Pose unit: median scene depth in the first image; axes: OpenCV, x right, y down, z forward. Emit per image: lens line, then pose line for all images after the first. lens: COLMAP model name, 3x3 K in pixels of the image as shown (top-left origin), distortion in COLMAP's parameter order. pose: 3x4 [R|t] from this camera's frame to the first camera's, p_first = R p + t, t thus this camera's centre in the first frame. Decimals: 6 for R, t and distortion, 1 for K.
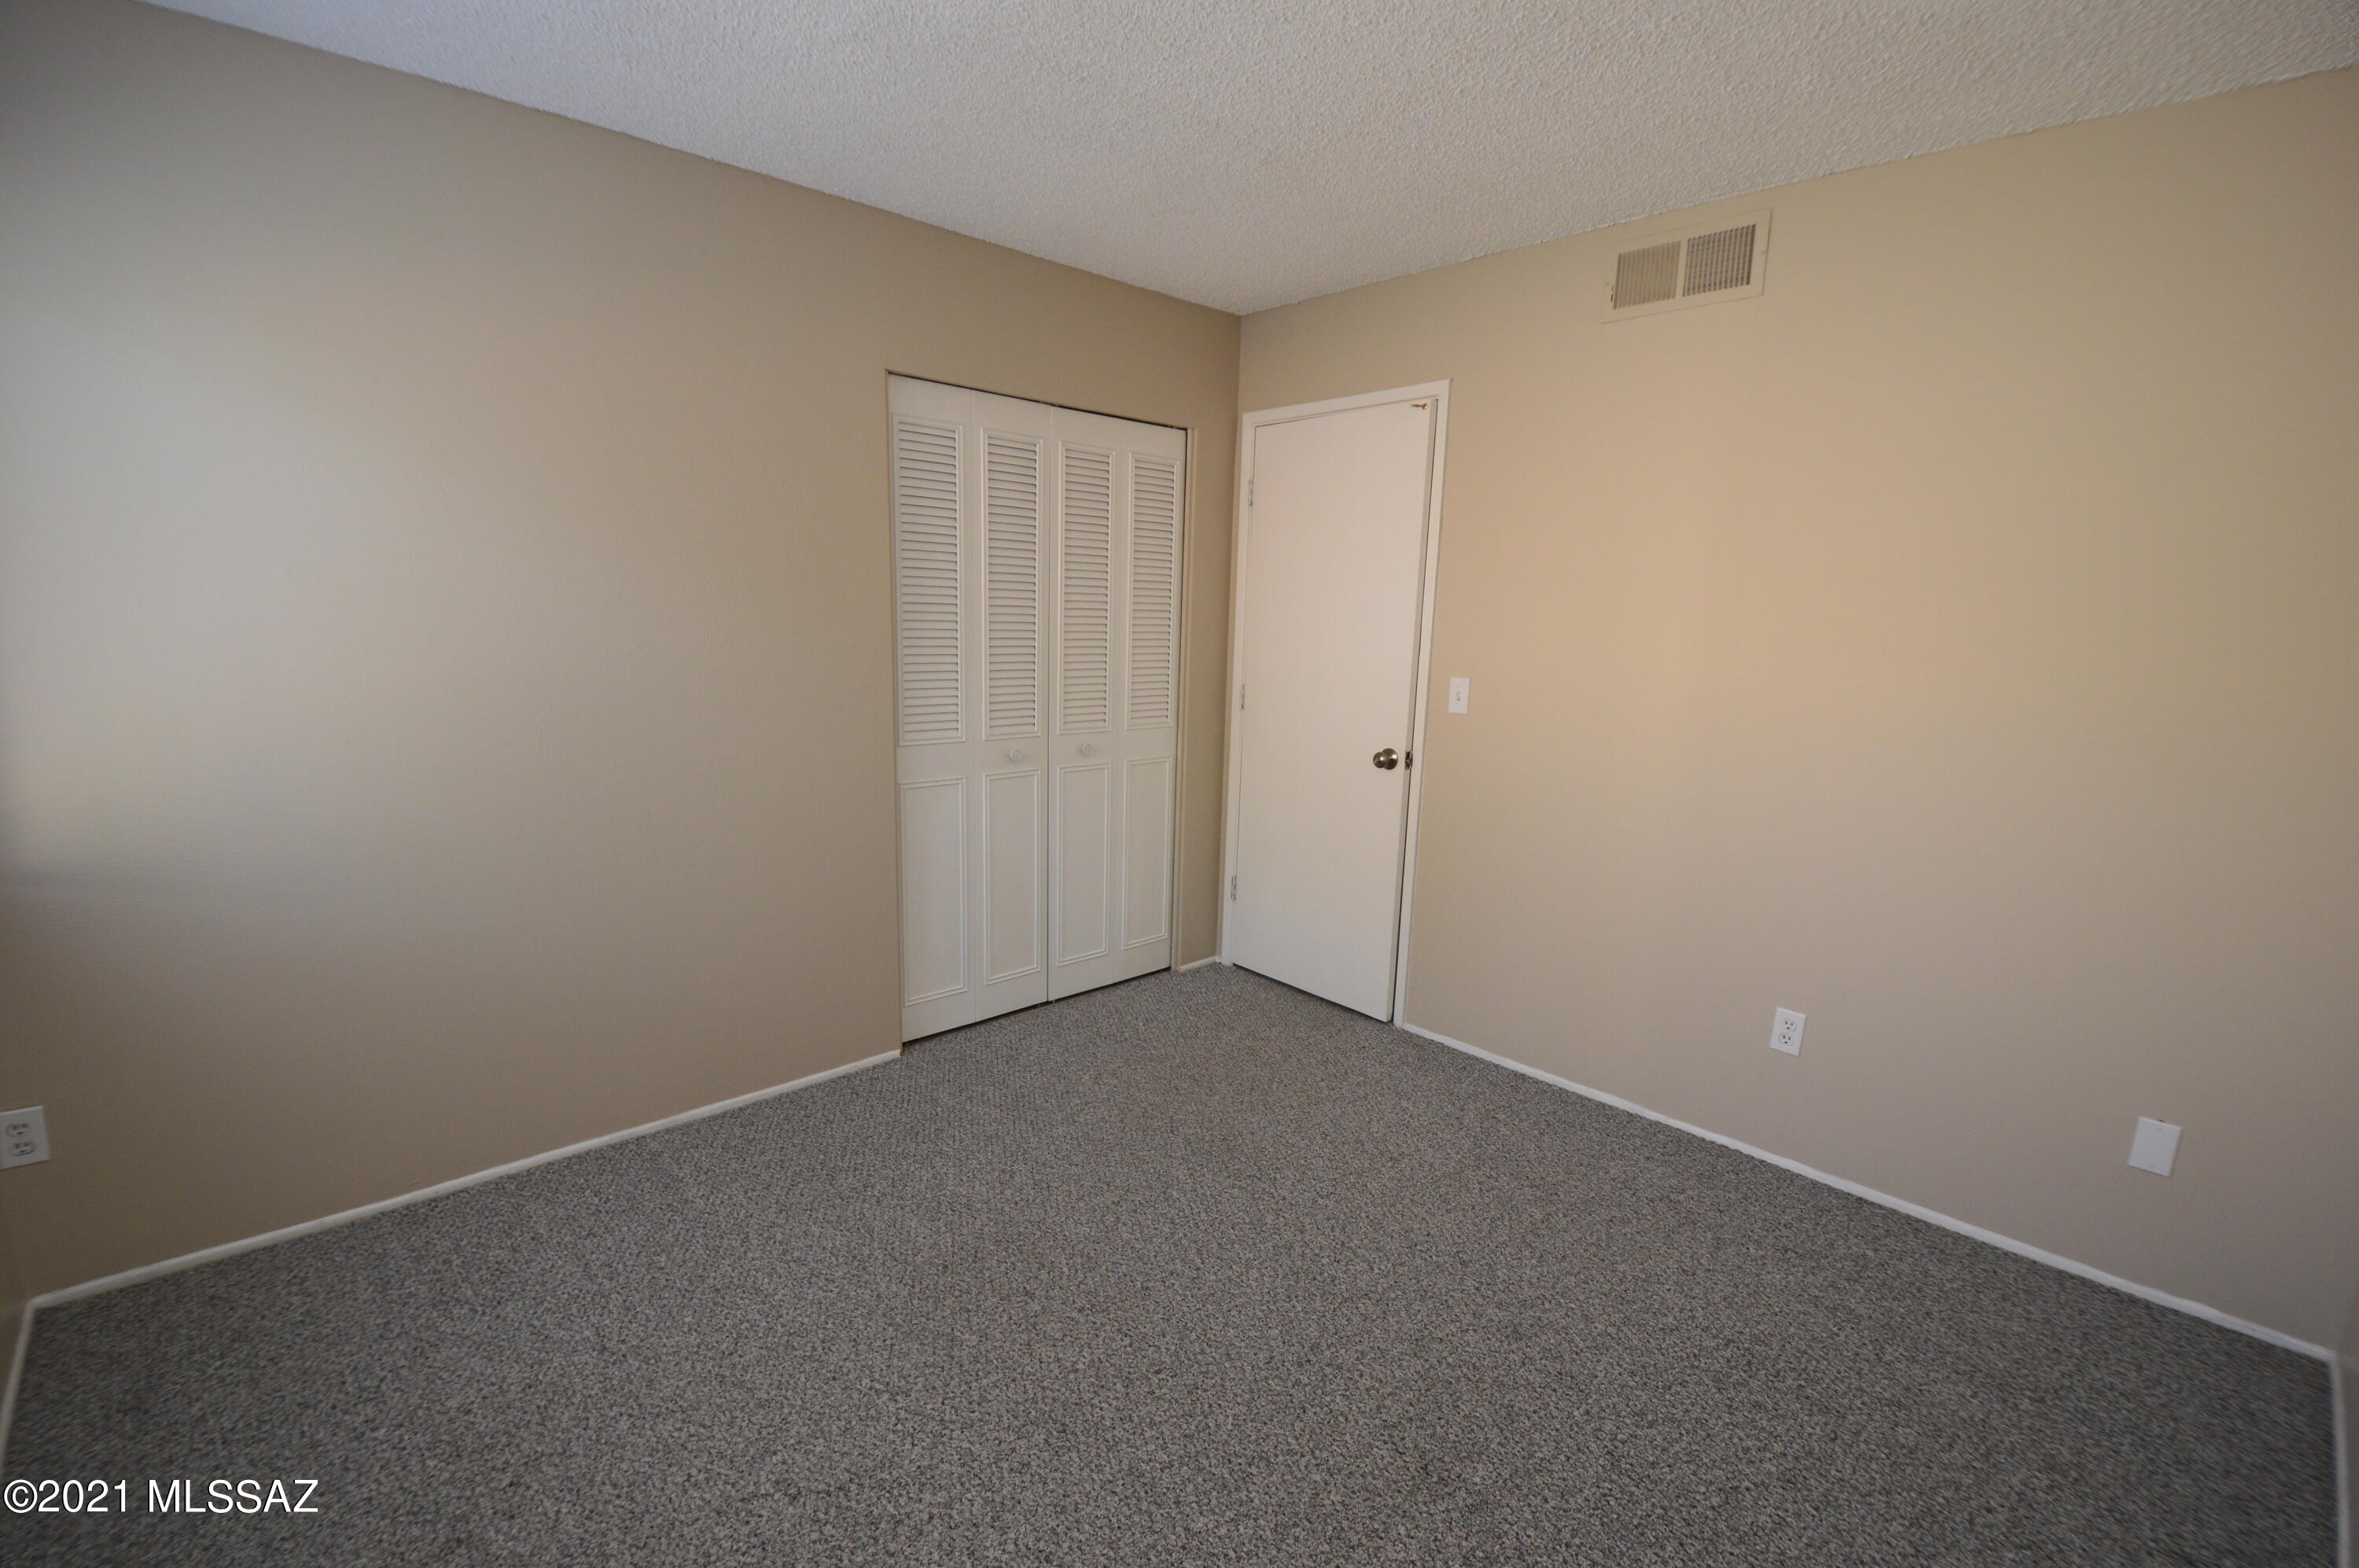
lens RADIAL K [[1041.1, 0, 1163.9], [0, 1041.1, 807.6], [0, 0, 1]] dist [0.015115, -0.023912]
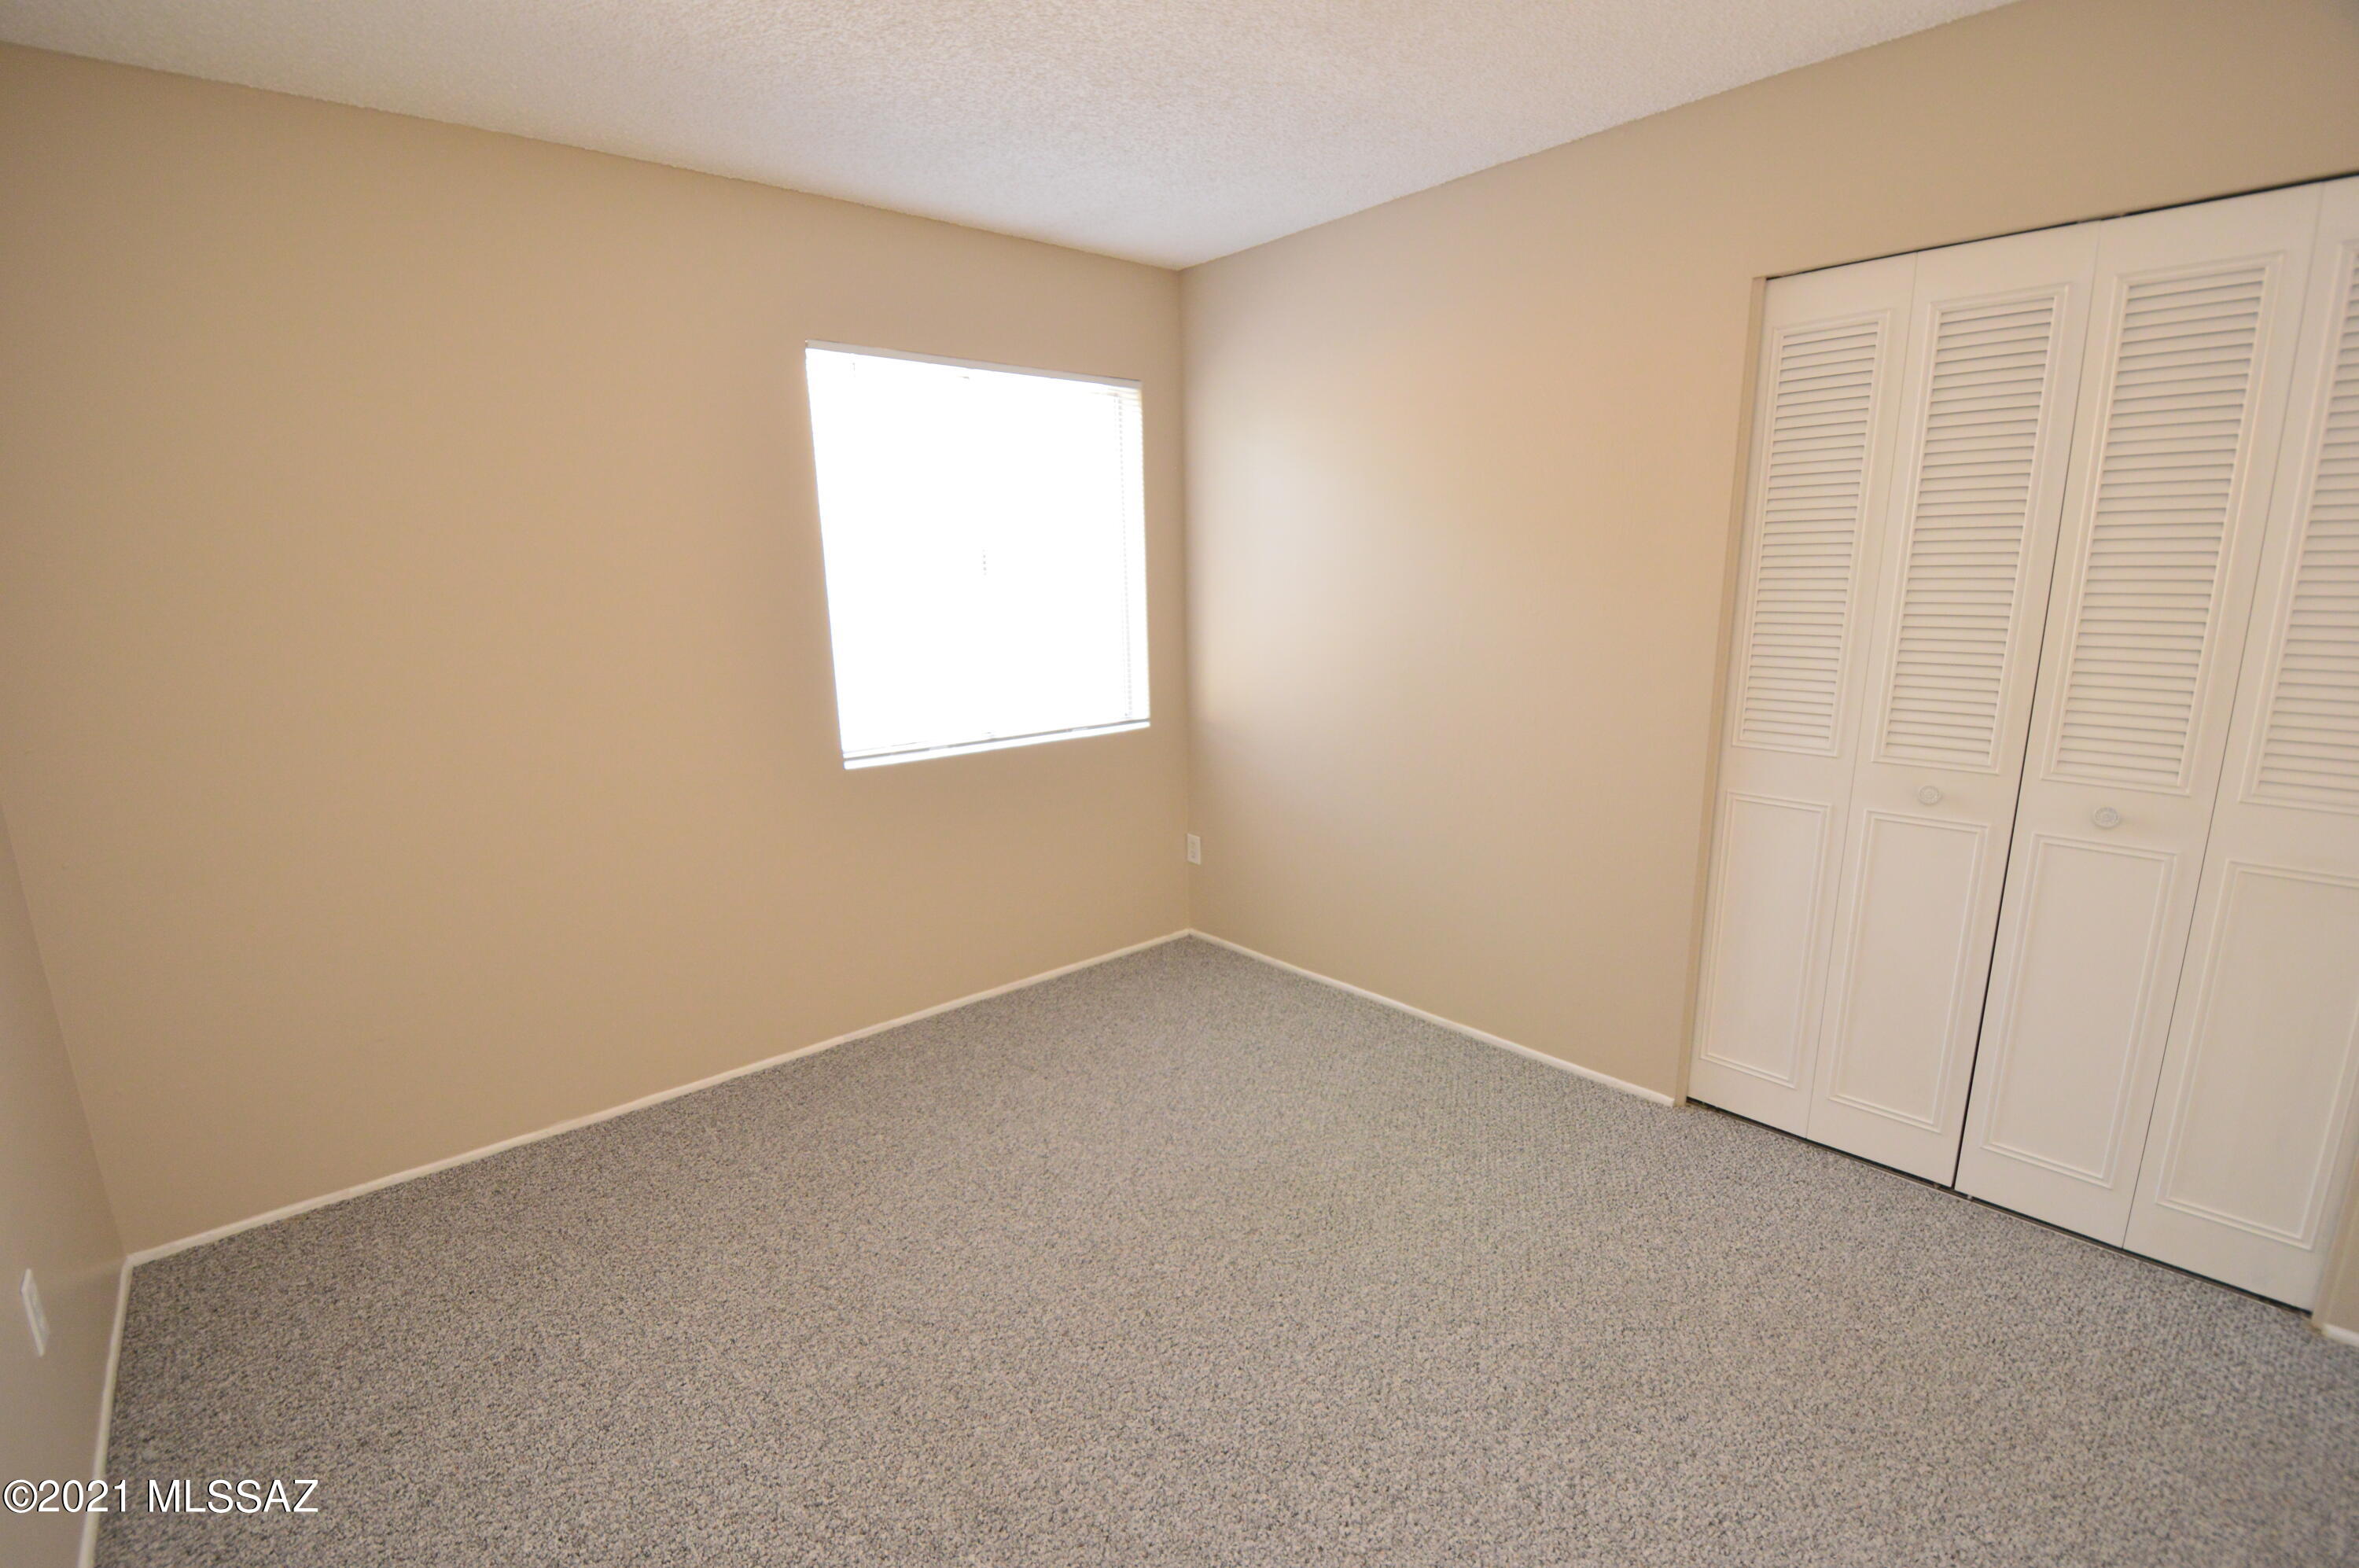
lens RADIAL K [[1041.1, 0, 1163.9], [0, 1041.1, 807.6], [0, 0, 1]] dist [0.015115, -0.023912]
pose [[-0.024857, 0.192927, -0.980898, 0.552426], [-0.174711, 0.965262, 0.194279, -0.090676], [0.984306, 0.176203, 0.009713, 0.551775]]
